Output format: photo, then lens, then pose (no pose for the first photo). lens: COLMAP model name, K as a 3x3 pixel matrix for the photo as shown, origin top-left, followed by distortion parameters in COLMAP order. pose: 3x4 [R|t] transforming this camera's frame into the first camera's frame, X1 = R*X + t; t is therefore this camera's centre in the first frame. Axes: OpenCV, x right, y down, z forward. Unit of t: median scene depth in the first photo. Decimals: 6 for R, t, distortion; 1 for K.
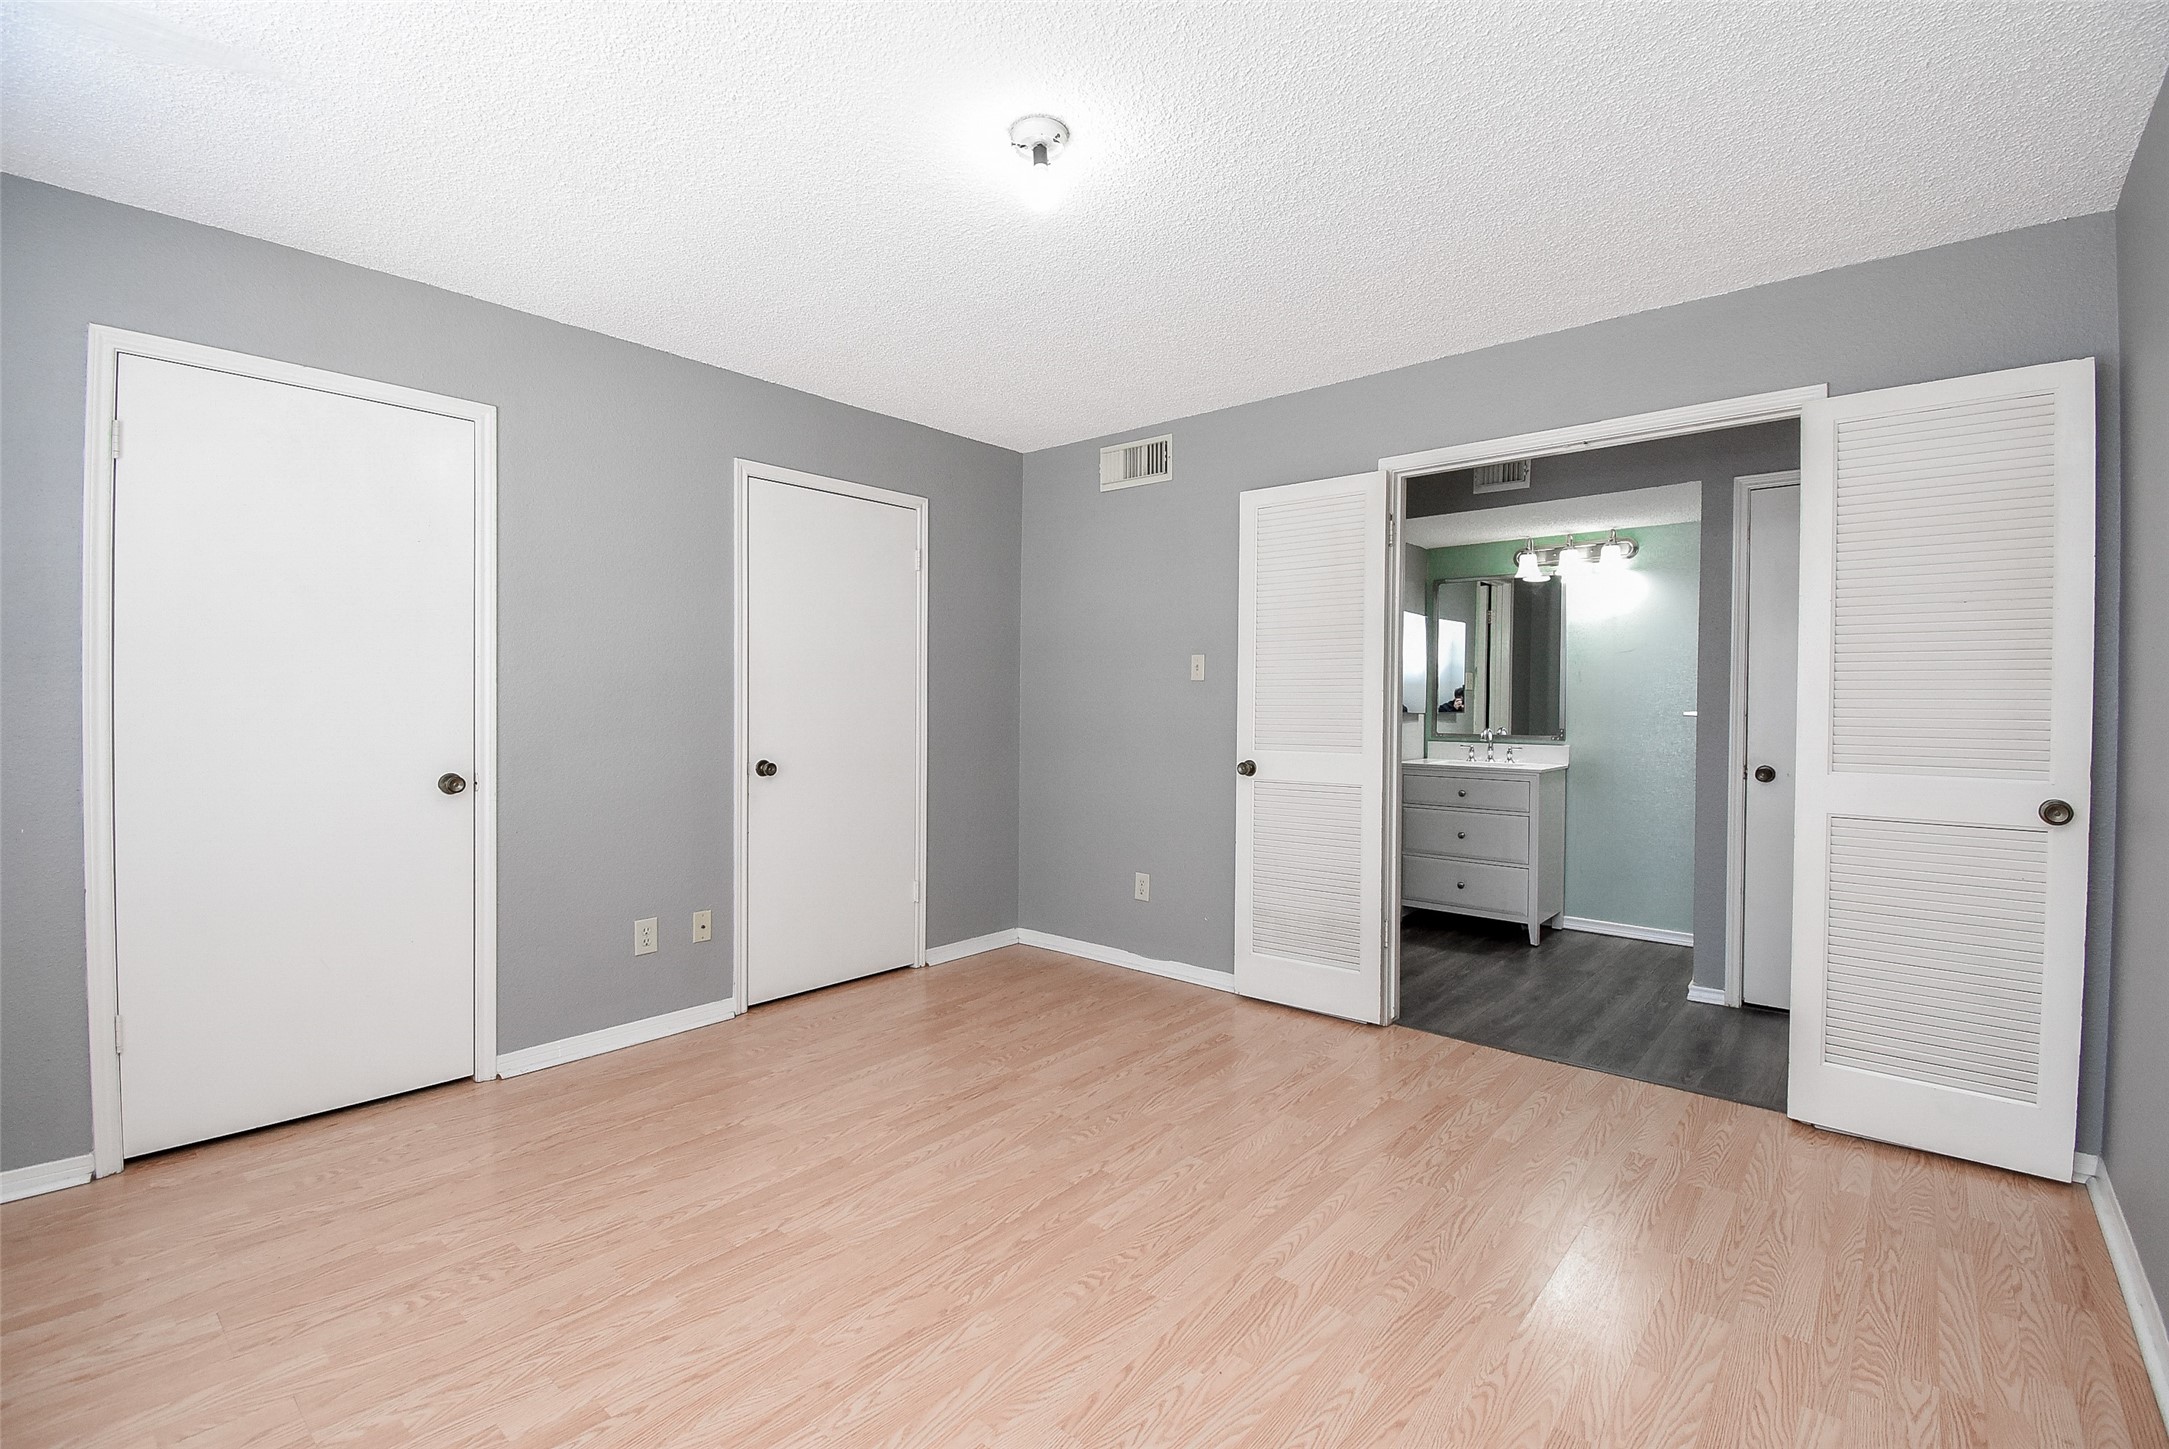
lens RADIAL K [[972.4, 0, 1091.0], [0, 972.4, 721.7], [0, 0, 1]] dist [0.023915, -0.028554]
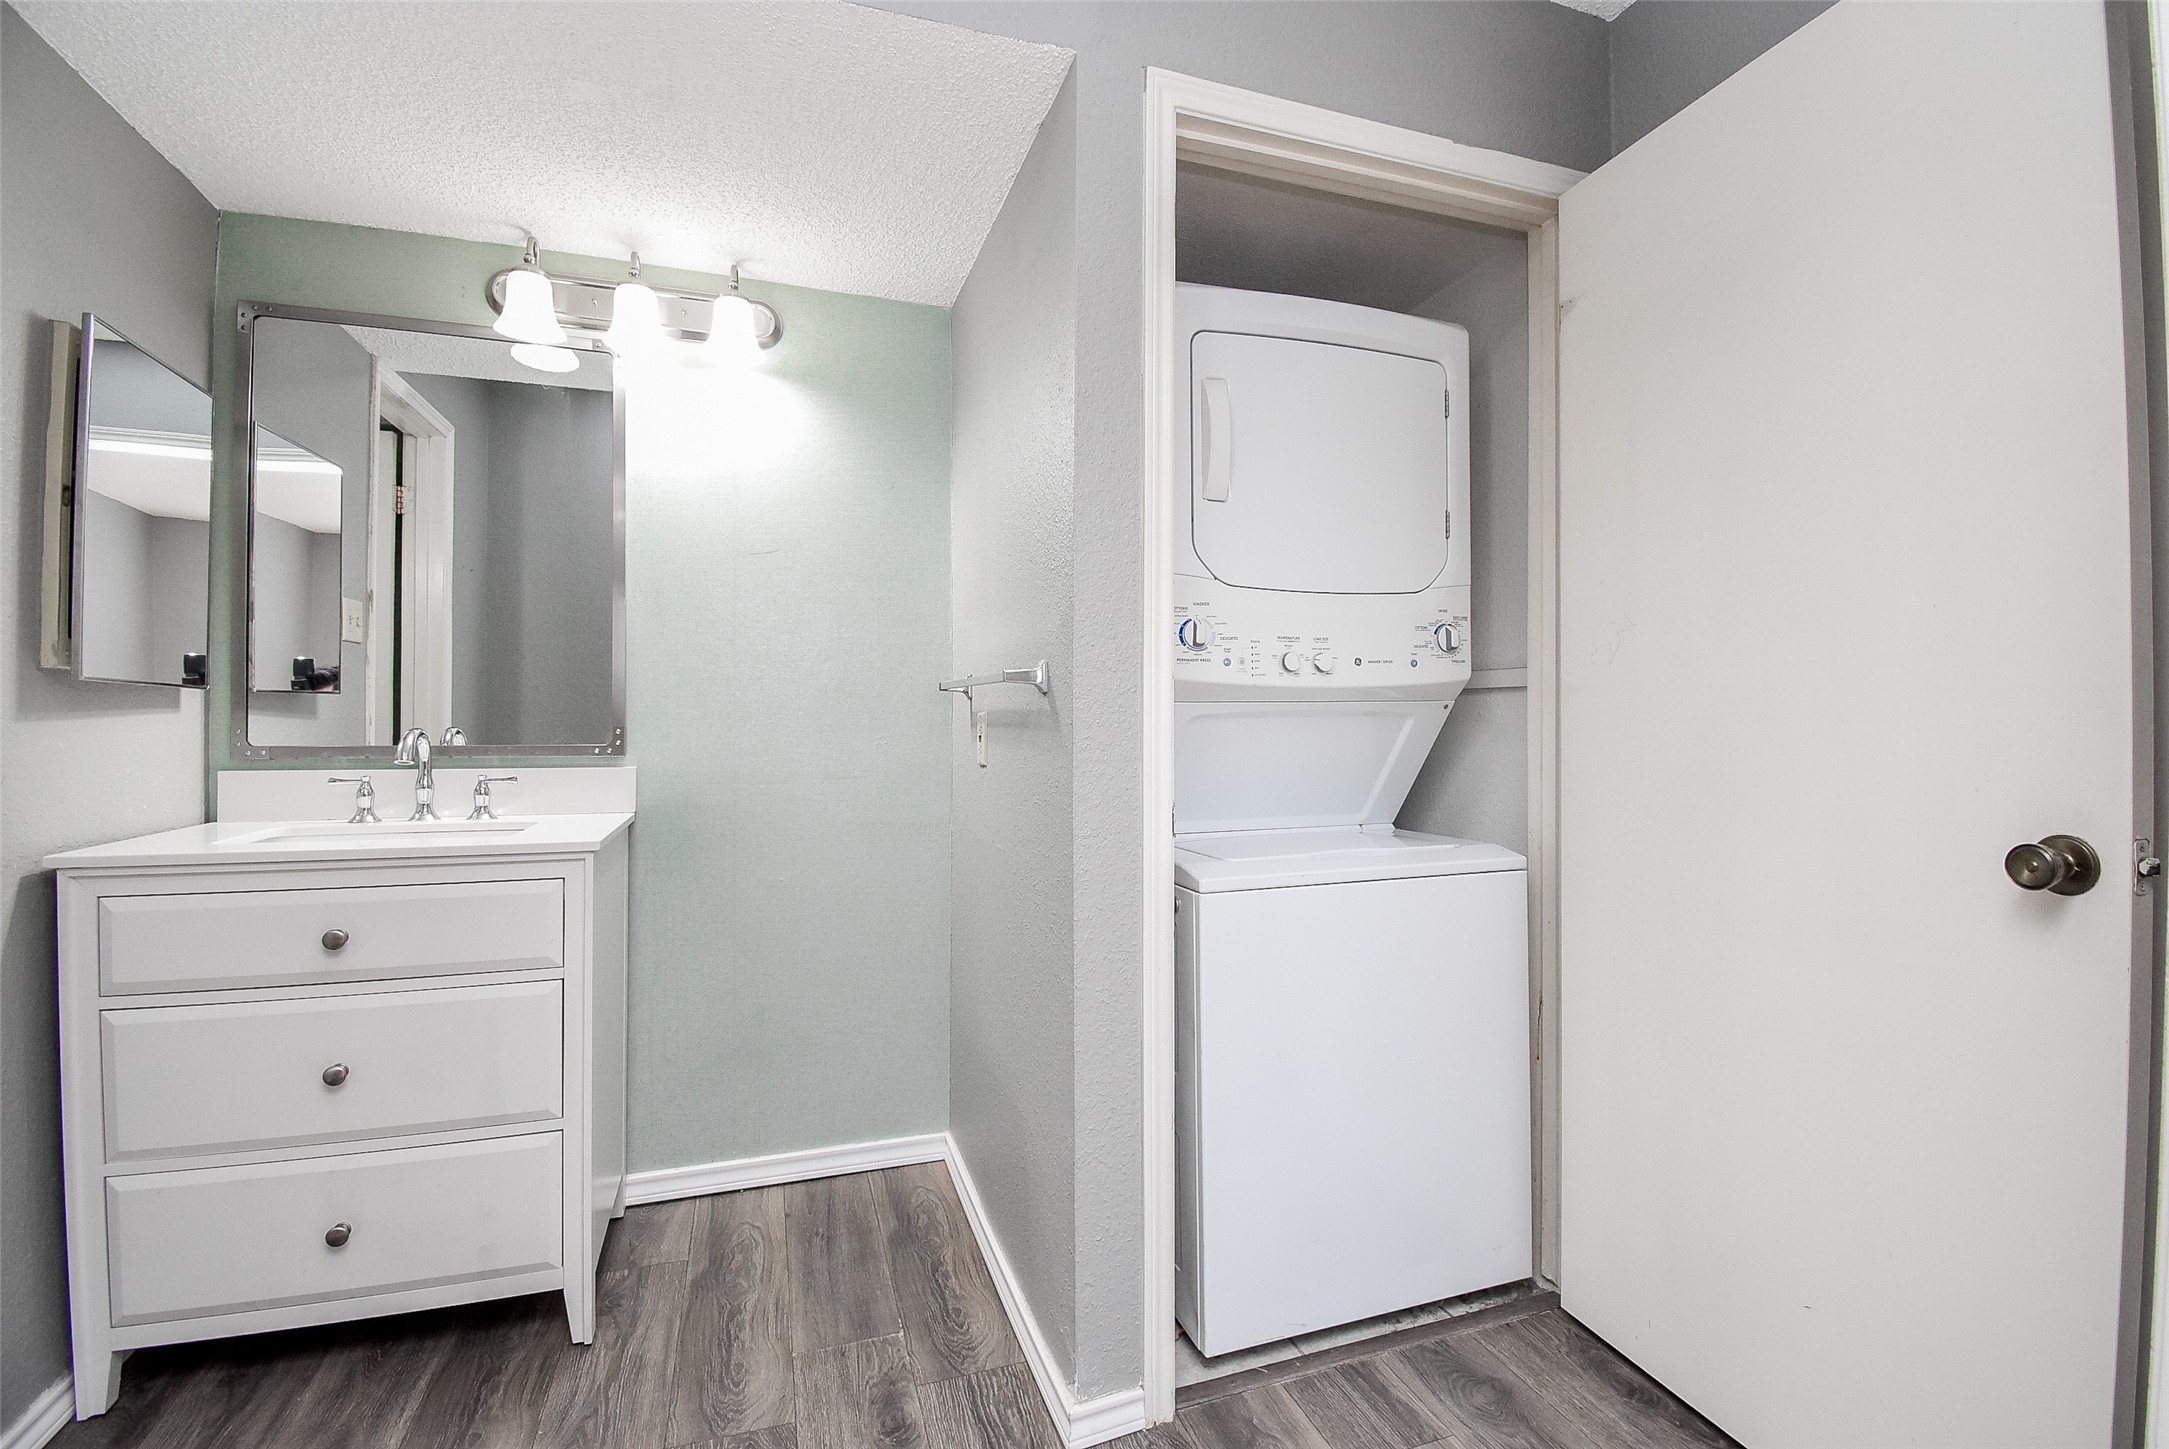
lens RADIAL K [[972.4, 0, 1091.0], [0, 972.4, 721.7], [0, 0, 1]] dist [0.023915, -0.028554]
pose [[0.521220, -0.002441, 0.853419, 0.233504], [0.017685, 0.999812, -0.007941, 0.011860], [-0.853239, 0.019232, 0.521166, 0.612264]]
